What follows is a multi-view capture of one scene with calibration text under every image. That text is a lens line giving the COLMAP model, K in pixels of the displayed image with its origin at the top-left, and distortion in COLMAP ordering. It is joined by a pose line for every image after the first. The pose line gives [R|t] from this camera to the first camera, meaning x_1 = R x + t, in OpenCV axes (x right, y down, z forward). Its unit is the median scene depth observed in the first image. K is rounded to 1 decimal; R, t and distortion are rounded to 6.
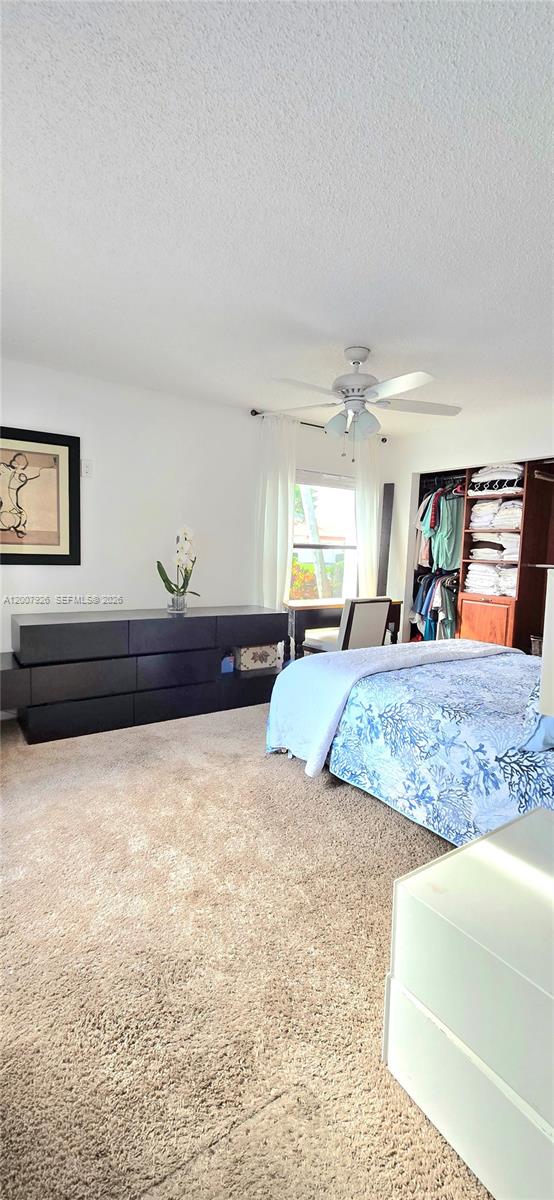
lens RADIAL K [[495.4, 0, 269.2], [0, 495.4, 597.6], [0, 0, 1]] dist [0.006855, -0.000534]
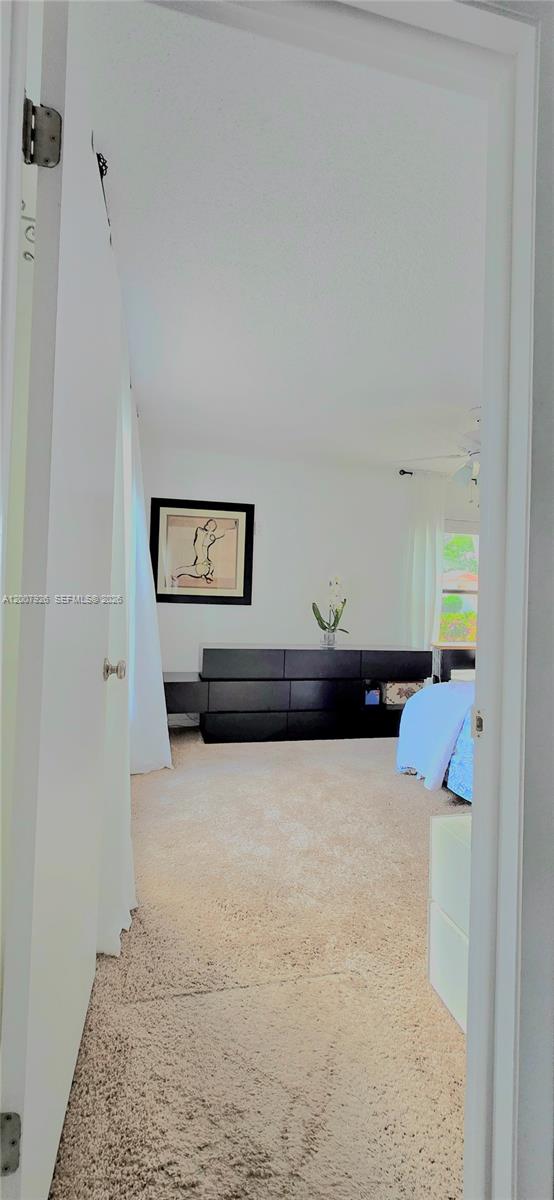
lens RADIAL K [[495.4, 0, 276.3], [0, 495.4, 603.9], [0, 0, 1]] dist [0.006855, -0.000534]
pose [[0.936582, -0.002927, -0.350435, 0.132339], [-0.035530, 0.994020, -0.103260, 0.068346], [0.348642, 0.109162, 0.930877, -0.154715]]
